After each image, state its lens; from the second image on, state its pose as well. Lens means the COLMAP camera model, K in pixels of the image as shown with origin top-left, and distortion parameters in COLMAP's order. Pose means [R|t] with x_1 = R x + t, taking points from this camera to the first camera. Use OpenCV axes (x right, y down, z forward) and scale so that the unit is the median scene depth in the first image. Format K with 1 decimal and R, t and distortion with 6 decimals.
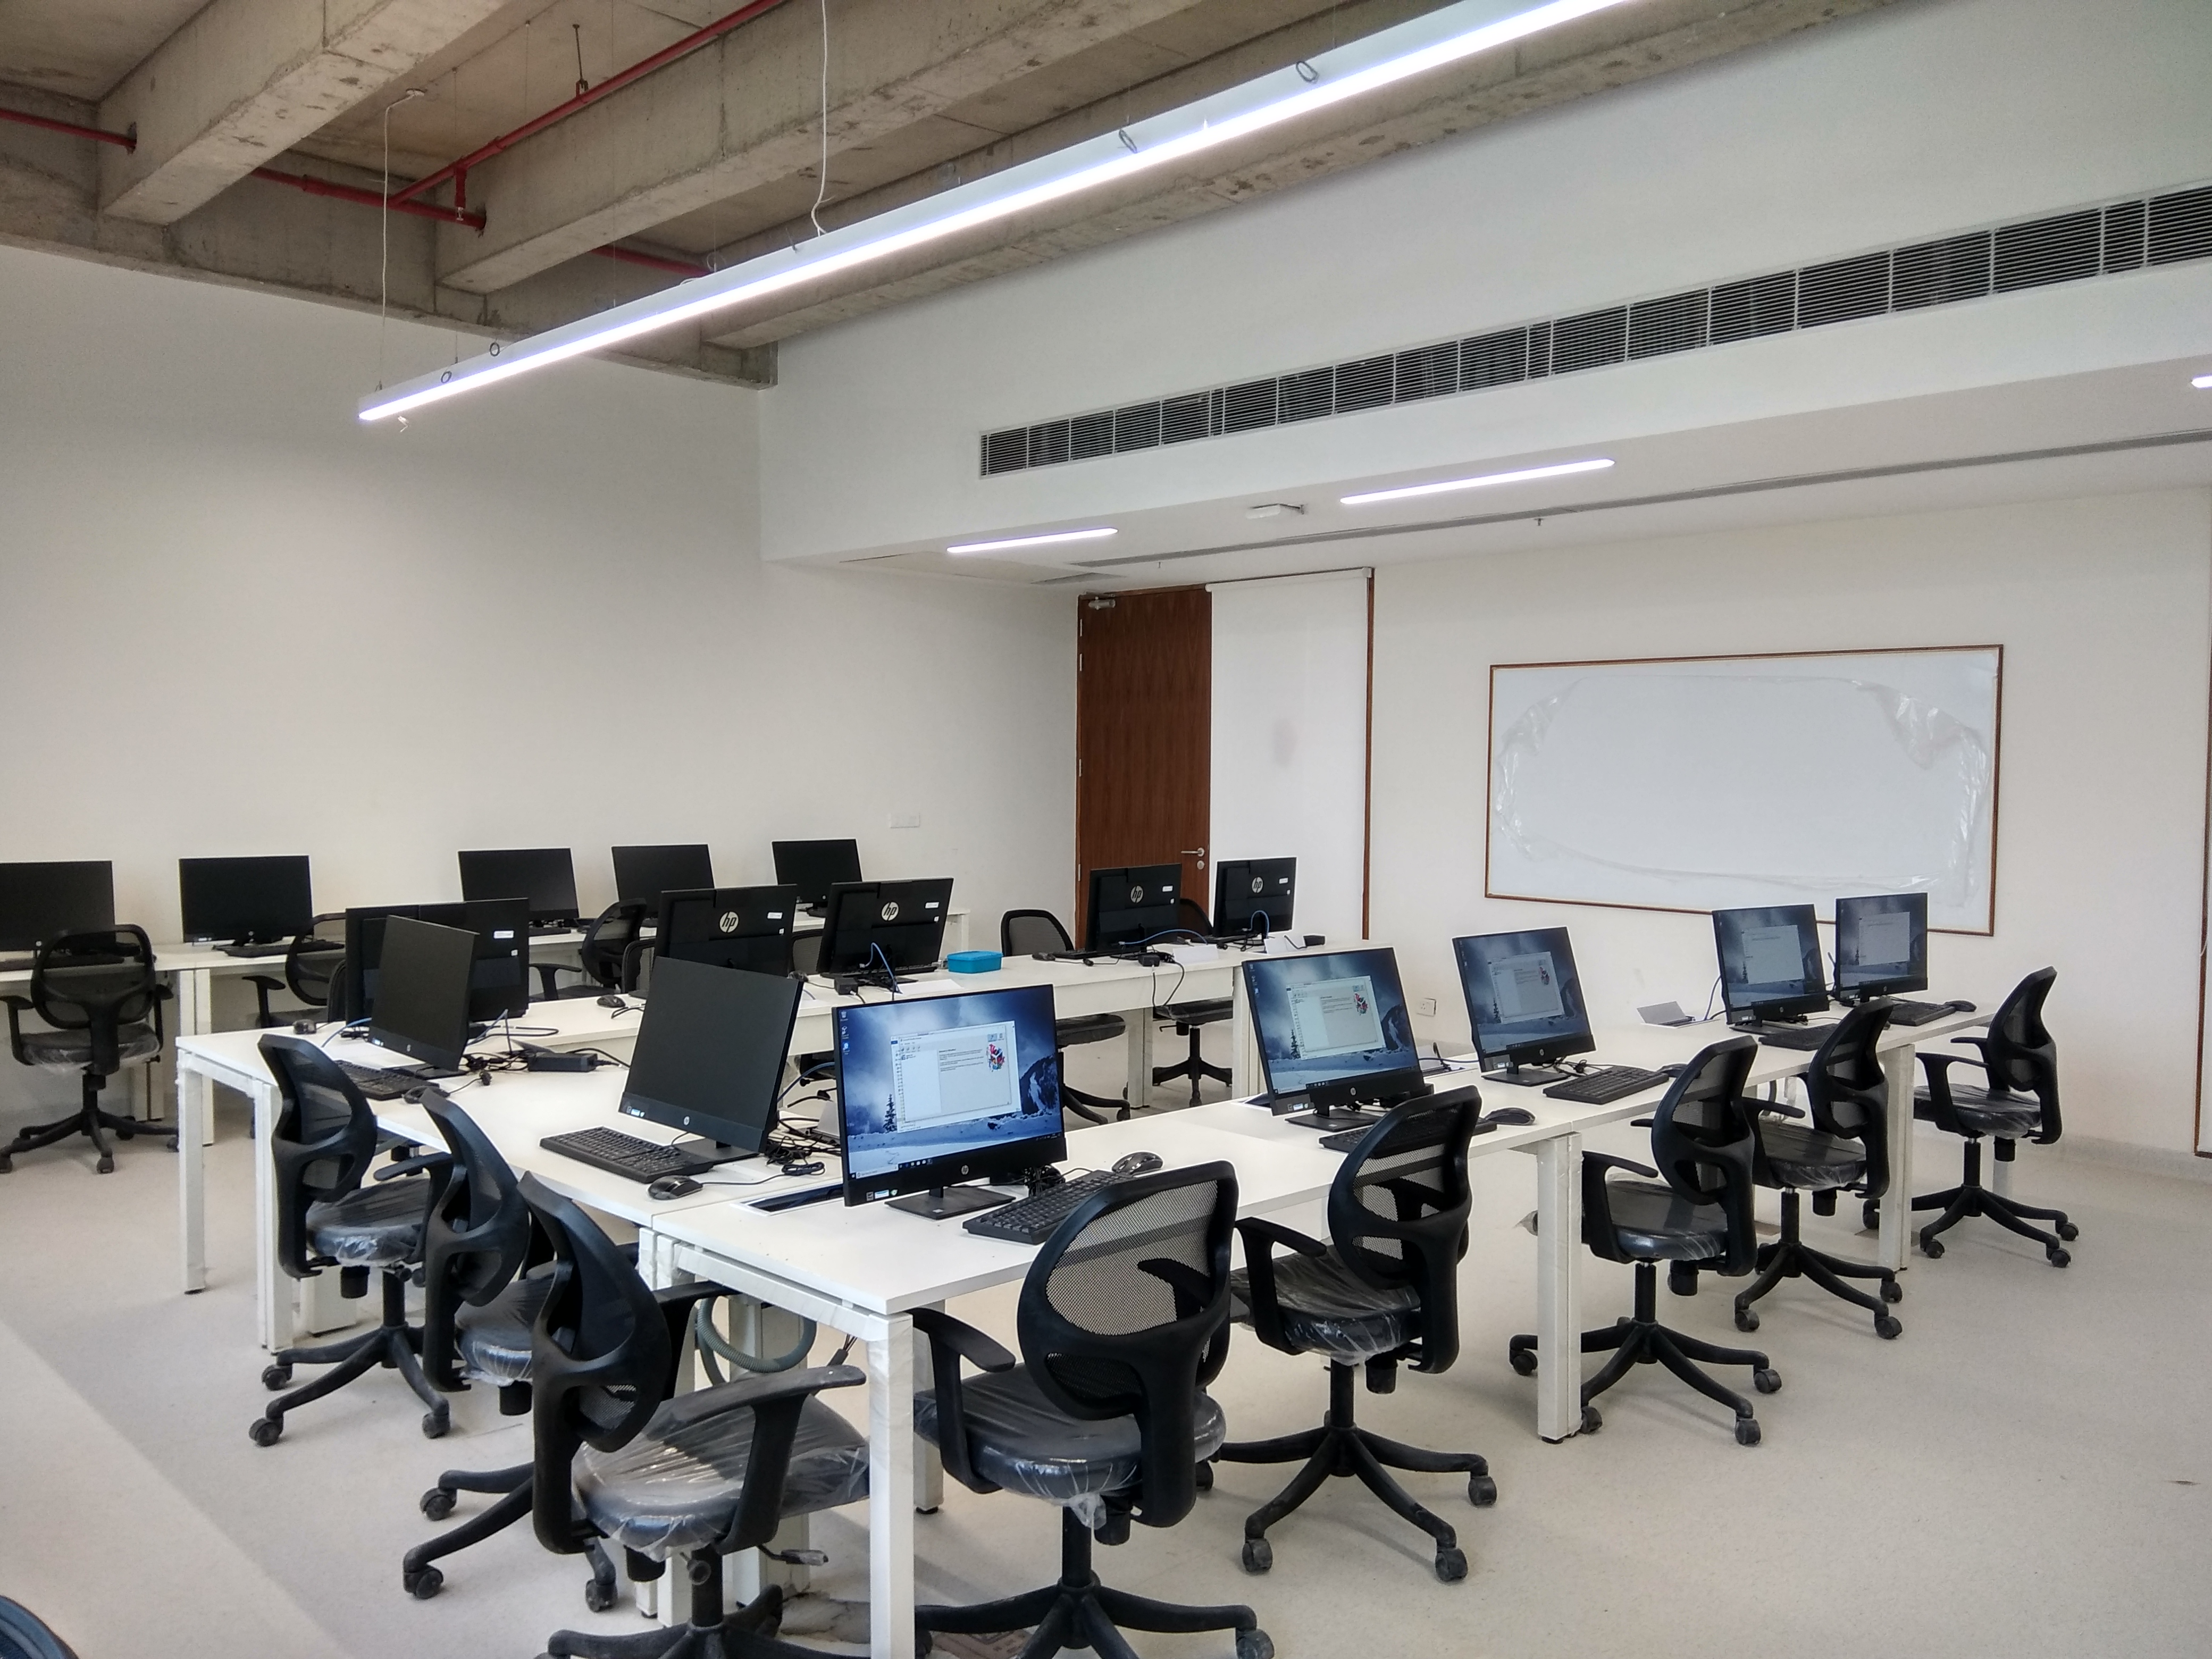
lens RADIAL K [[1733.8, 0, 1114.5], [0, 1733.8, 835.0], [0, 0, 1]] dist [0.122659, -0.091202]
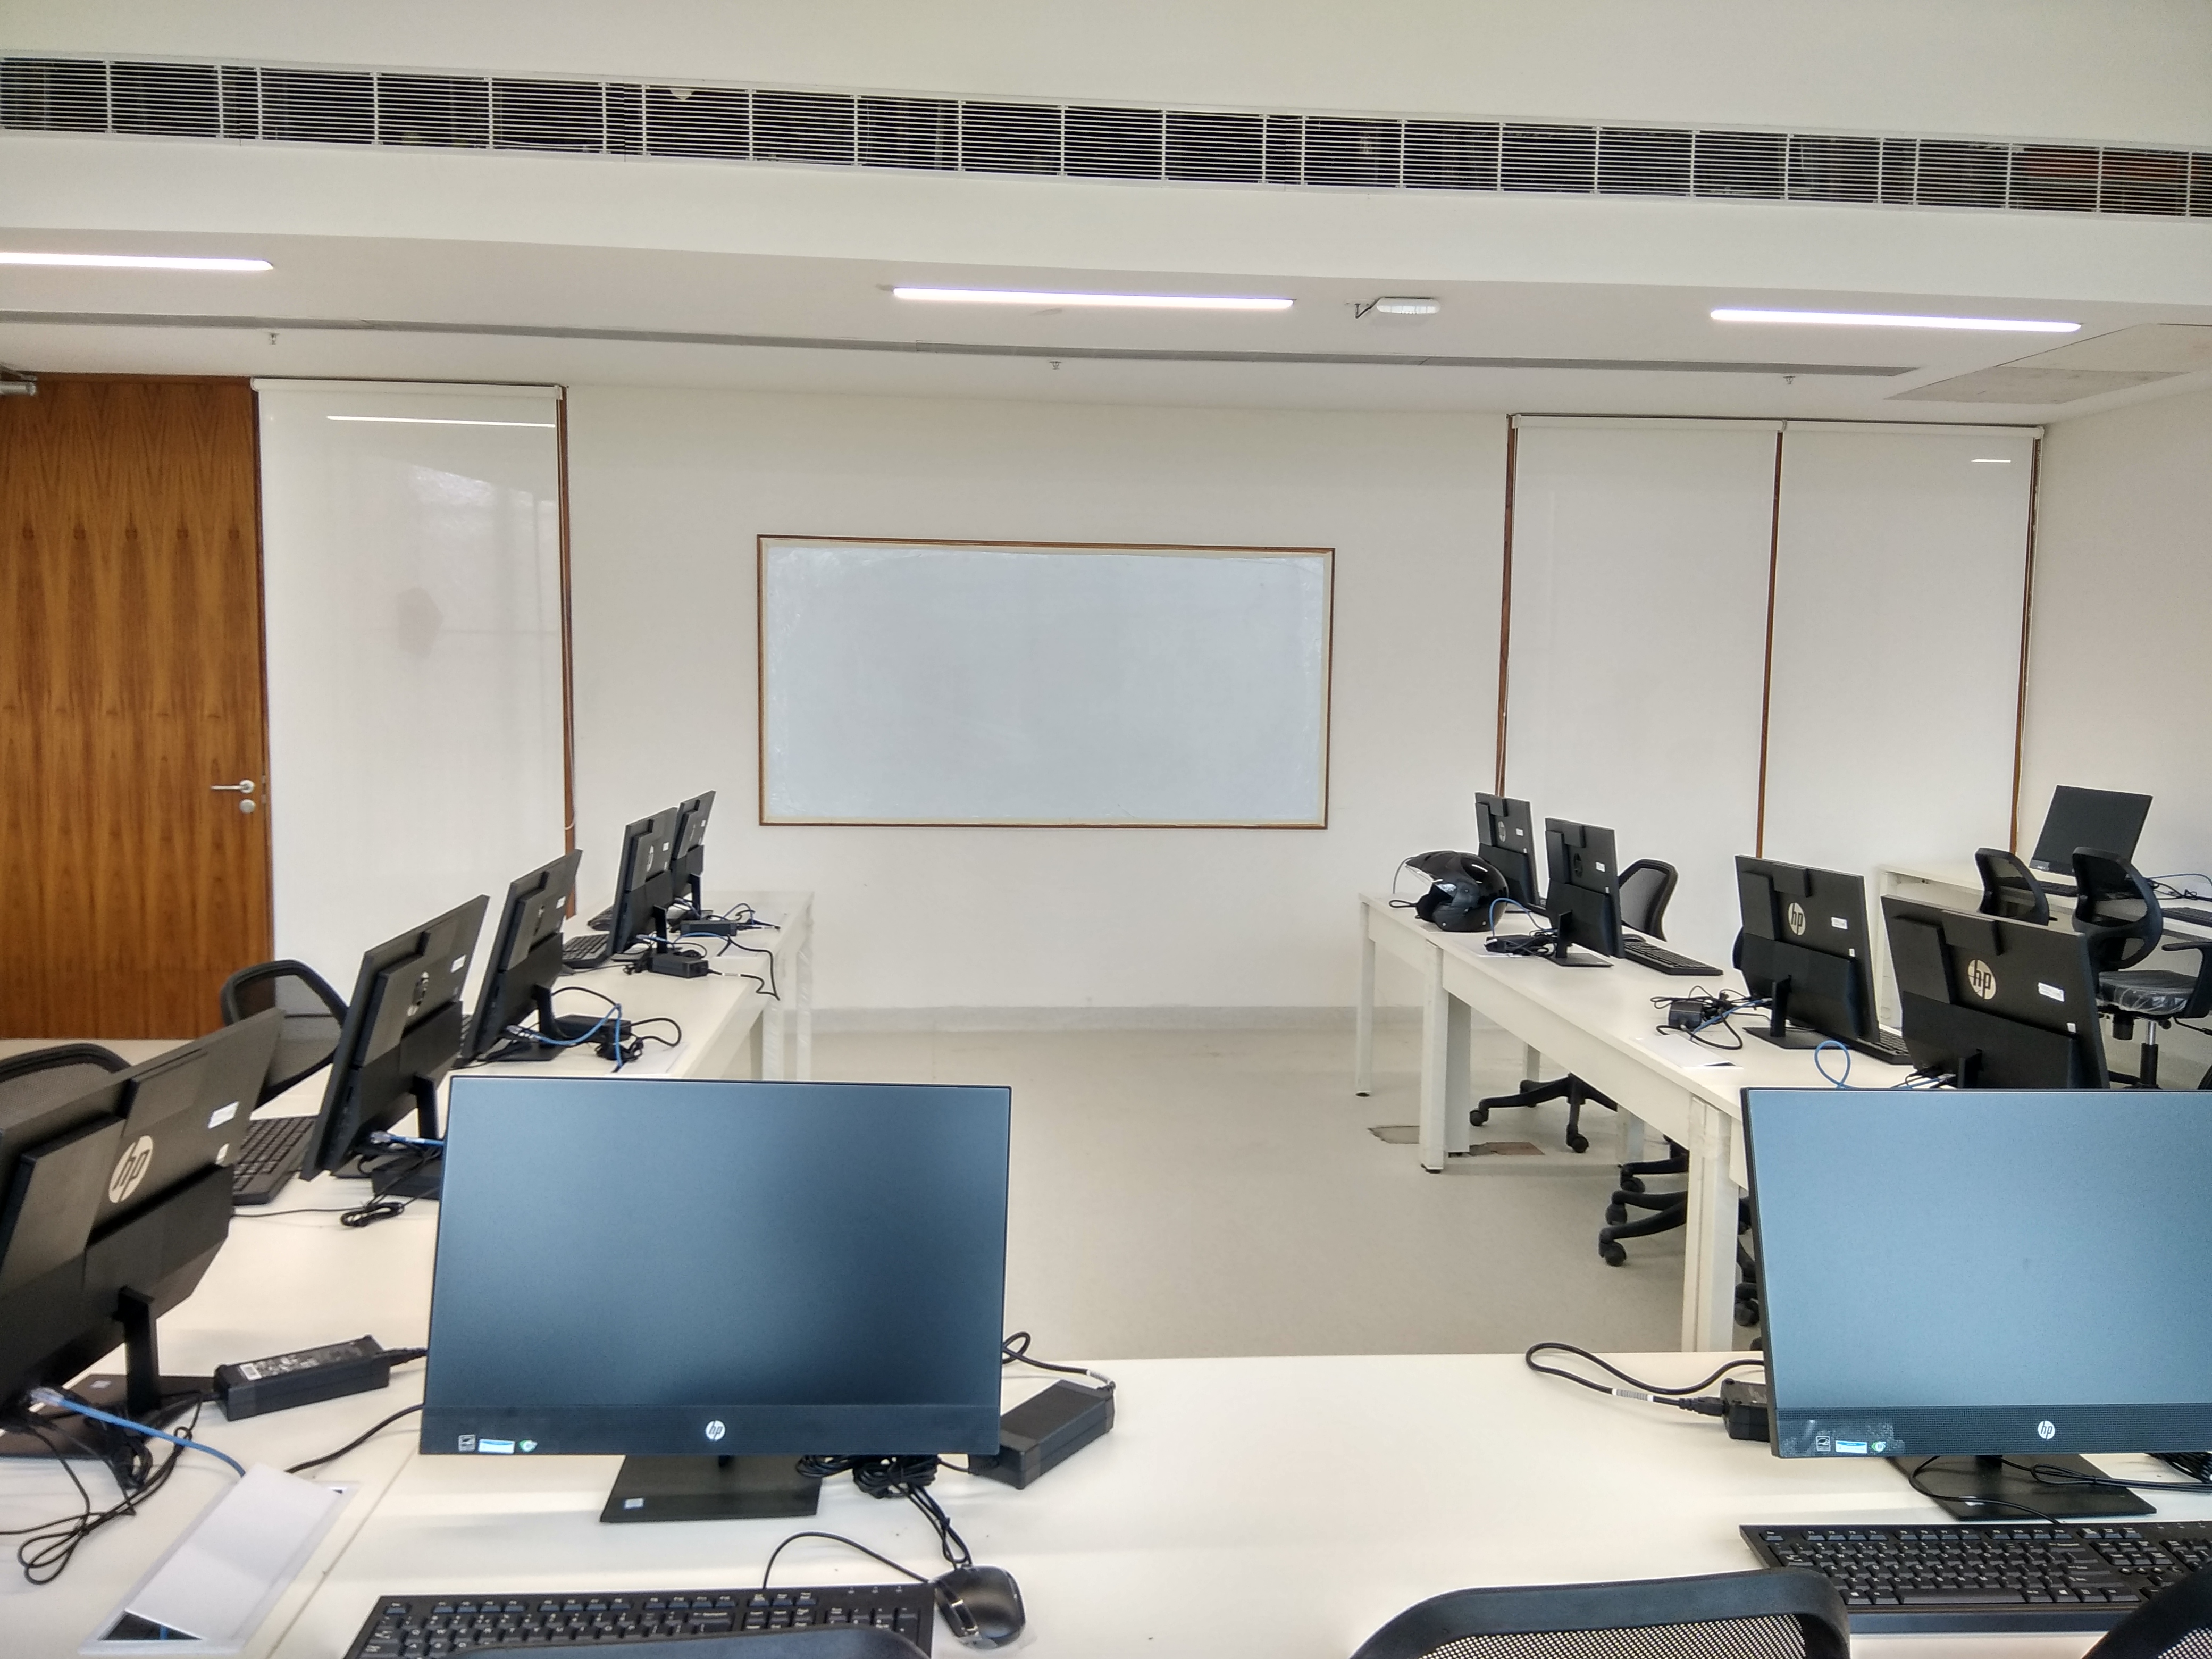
lens RADIAL K [[1762.2, 0, 1104.4], [0, 1762.2, 962.8], [0, 0, 1]] dist [0.004108, -0.000178]
pose [[0.642995, -0.130086, 0.754742, -0.386051], [0.018436, 0.987813, 0.154552, -0.031399], [-0.765649, -0.085461, 0.637557, 0.439629]]
